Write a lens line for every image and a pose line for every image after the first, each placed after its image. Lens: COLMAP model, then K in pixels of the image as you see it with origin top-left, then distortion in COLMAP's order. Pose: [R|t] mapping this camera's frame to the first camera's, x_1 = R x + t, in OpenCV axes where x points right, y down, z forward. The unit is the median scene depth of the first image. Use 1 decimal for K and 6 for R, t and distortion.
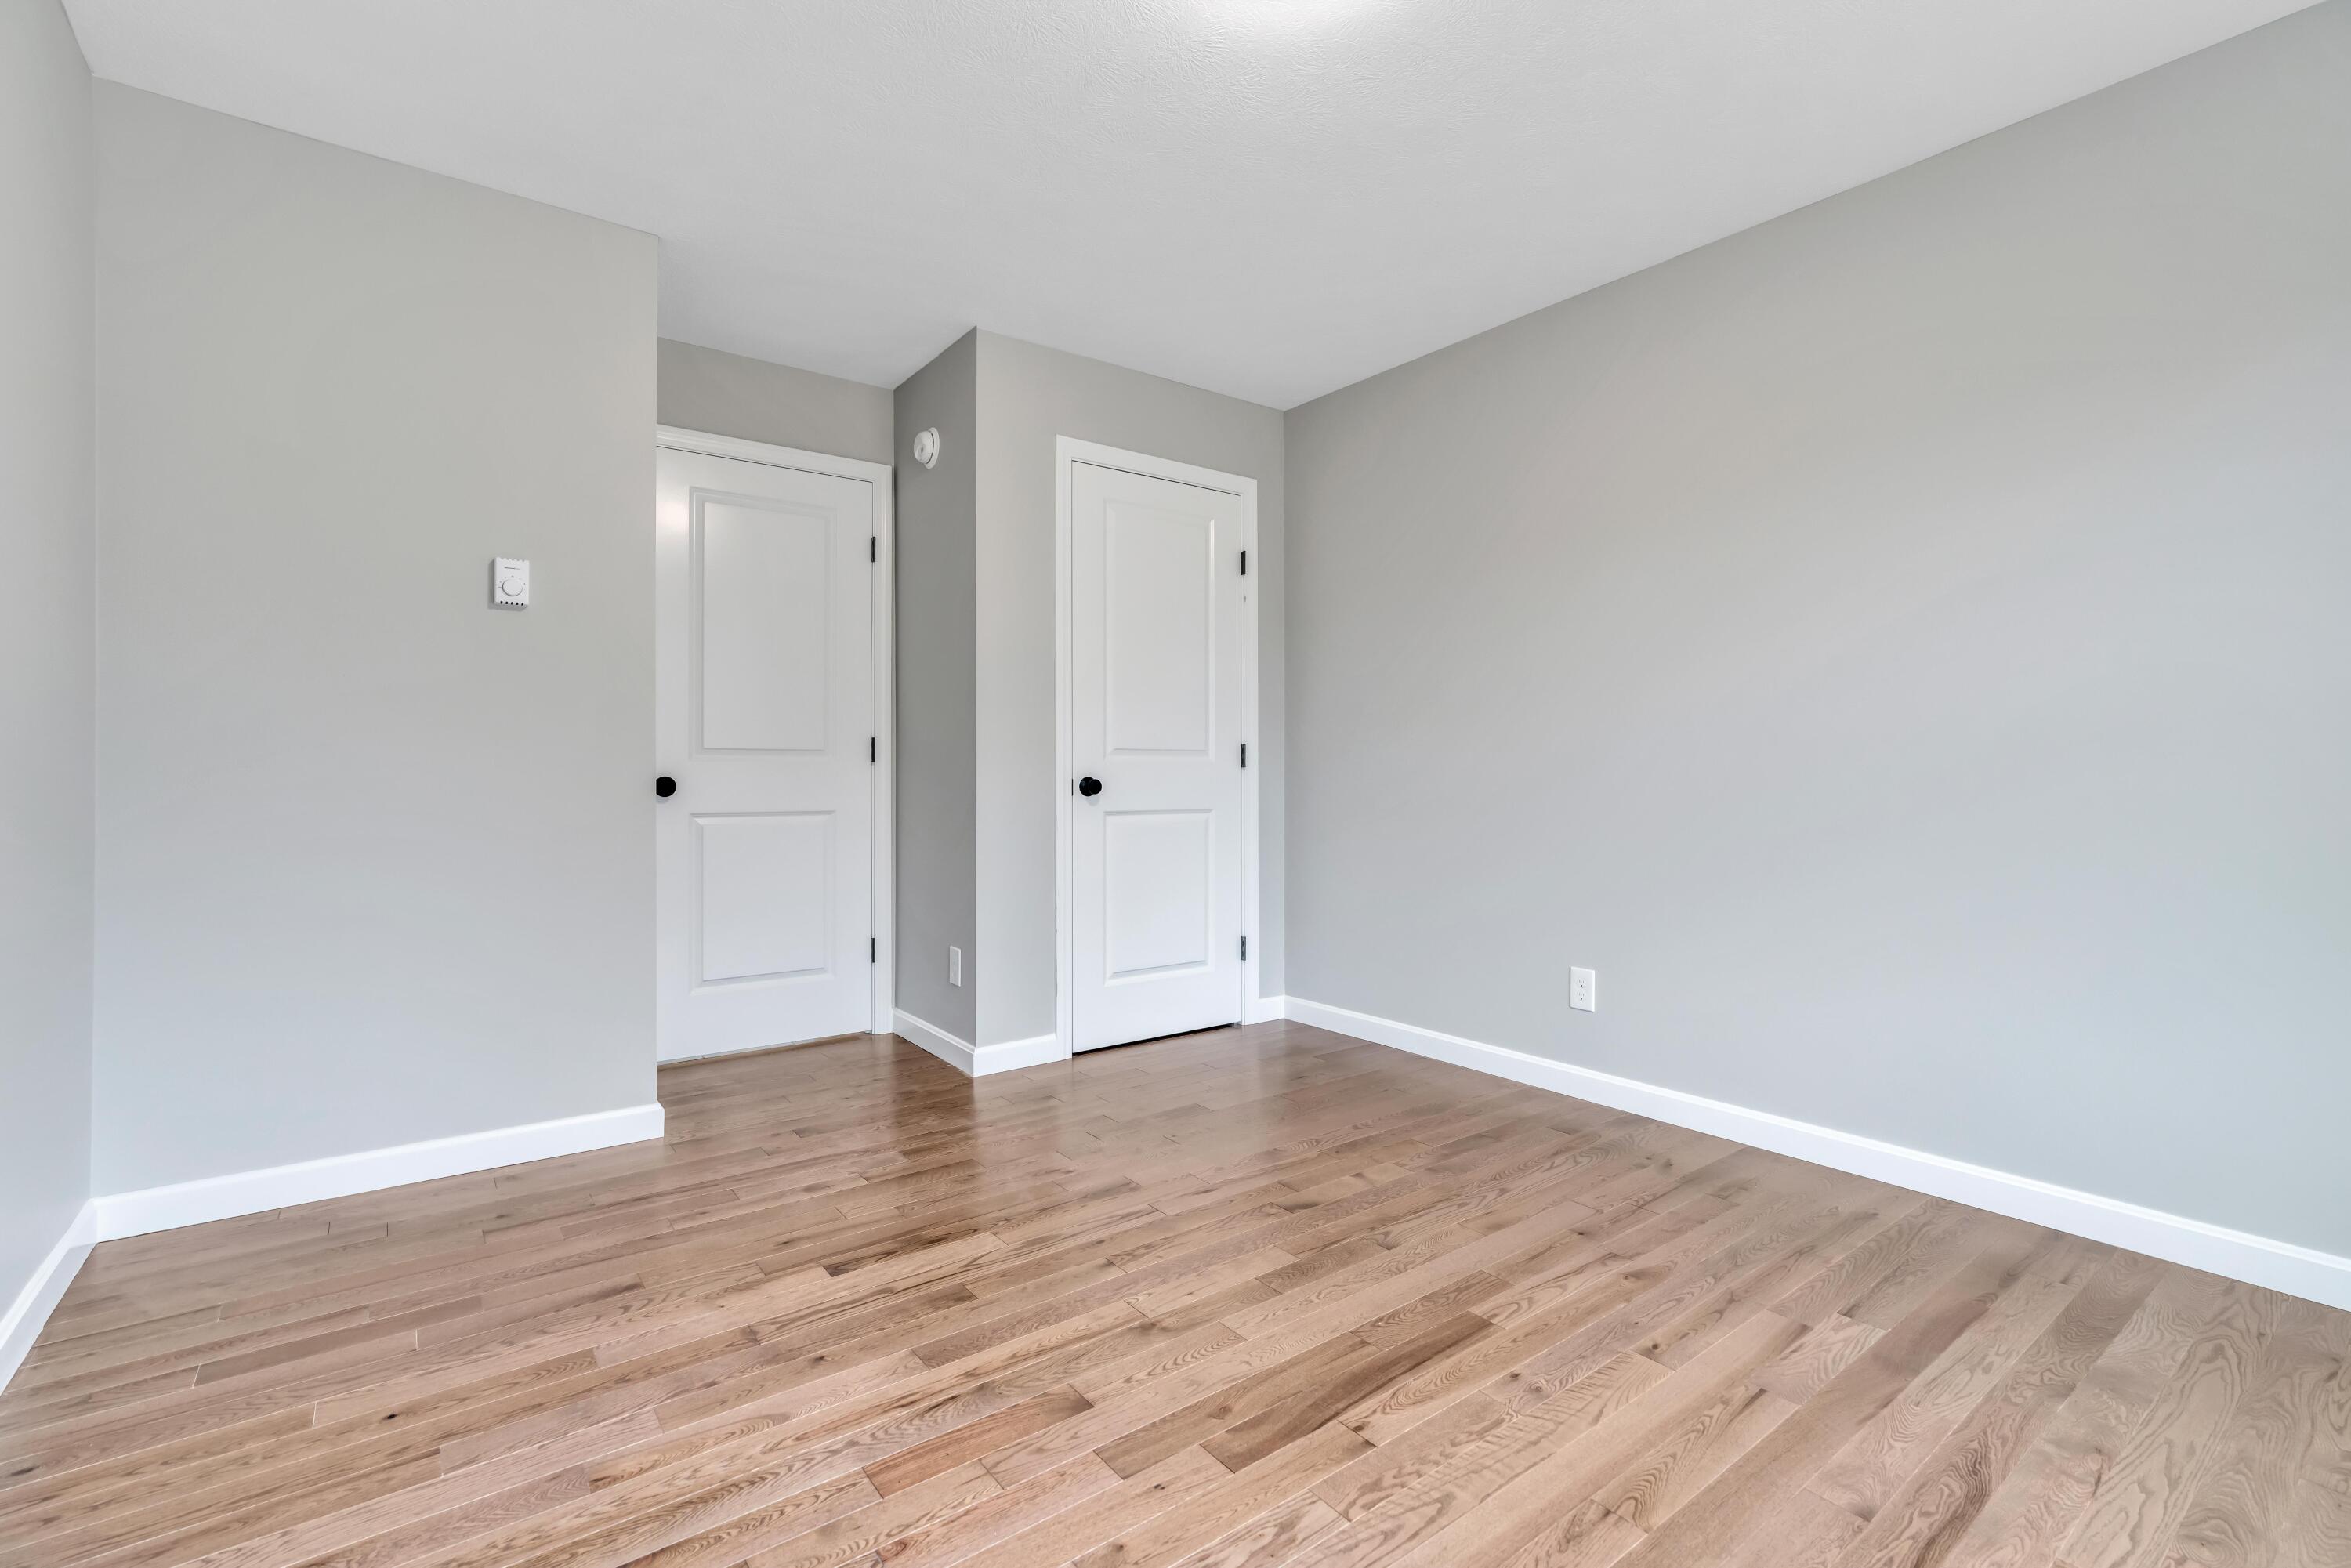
lens RADIAL K [[1051.3, 0, 1175.5], [0, 1051.3, 774.4], [0, 0, 1]] dist [-0.004439, 0.002393]
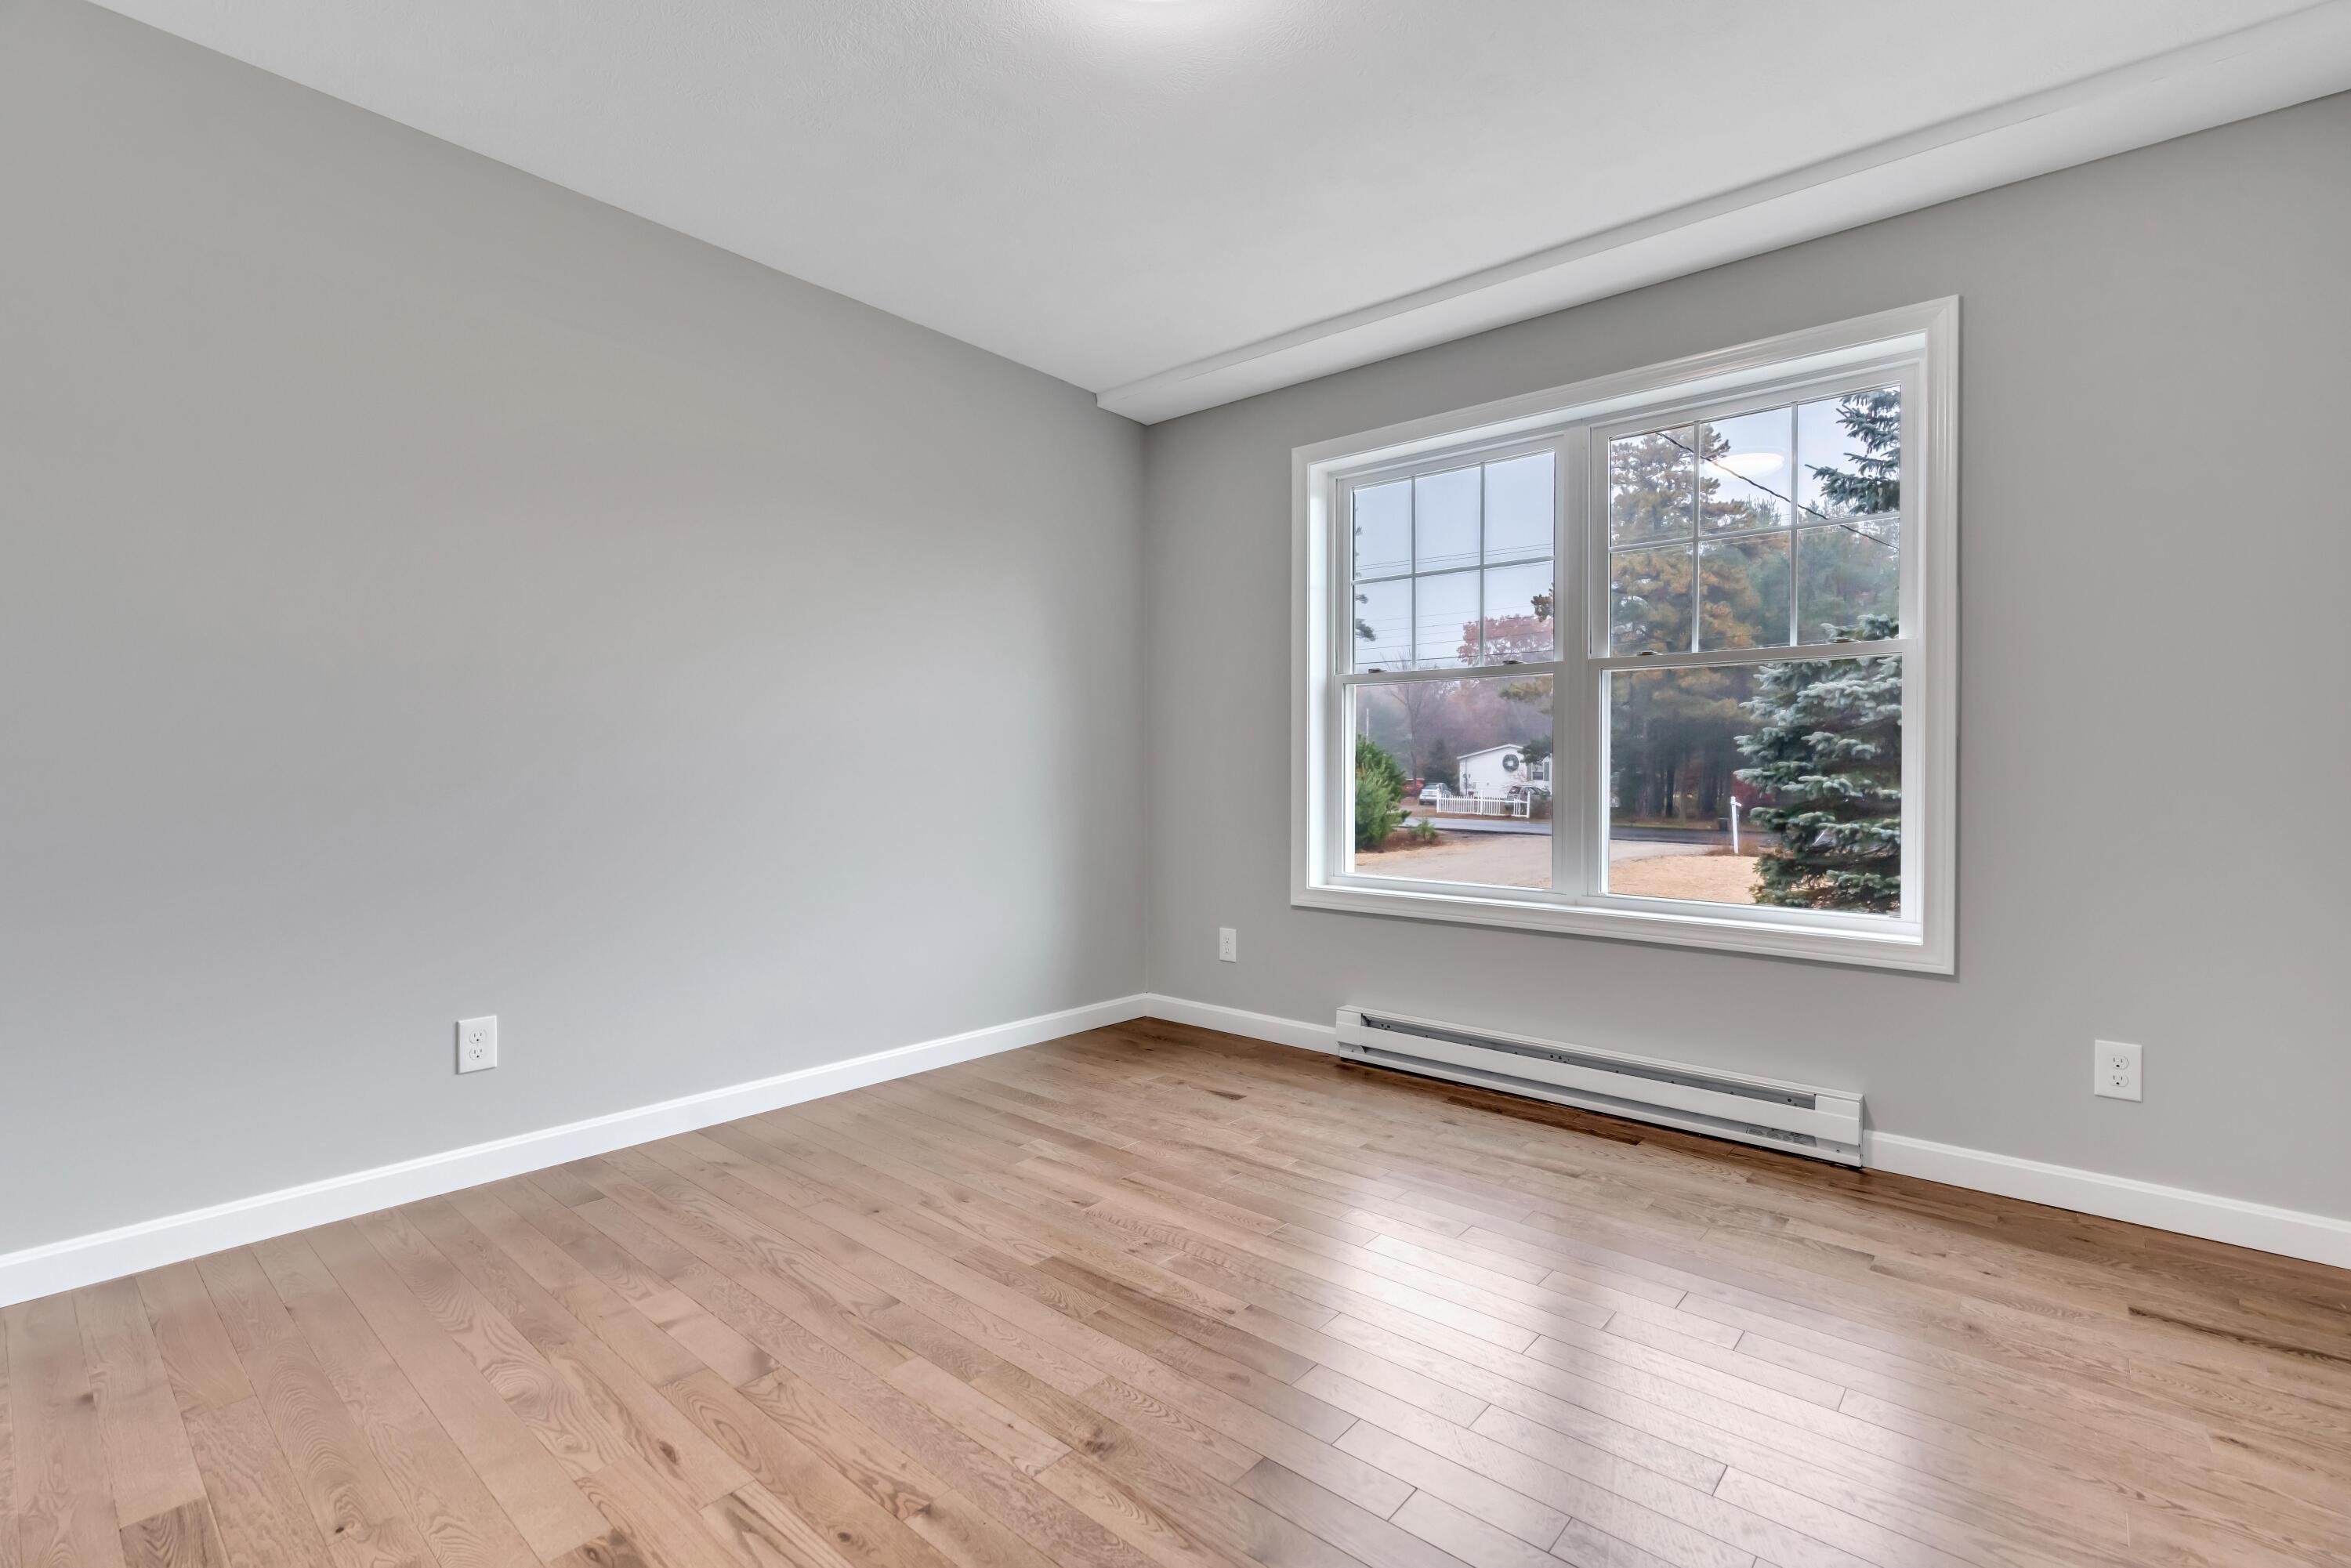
lens RADIAL K [[1051.3, 0, 1184.8], [0, 1051.3, 773.9], [0, 0, 1]] dist [-0.004439, 0.002393]
pose [[-0.214168, -0.008424, 0.976761, -0.707270], [-0.002199, 0.999964, 0.008142, -0.010423], [-0.976794, -0.000404, -0.214179, 0.925910]]
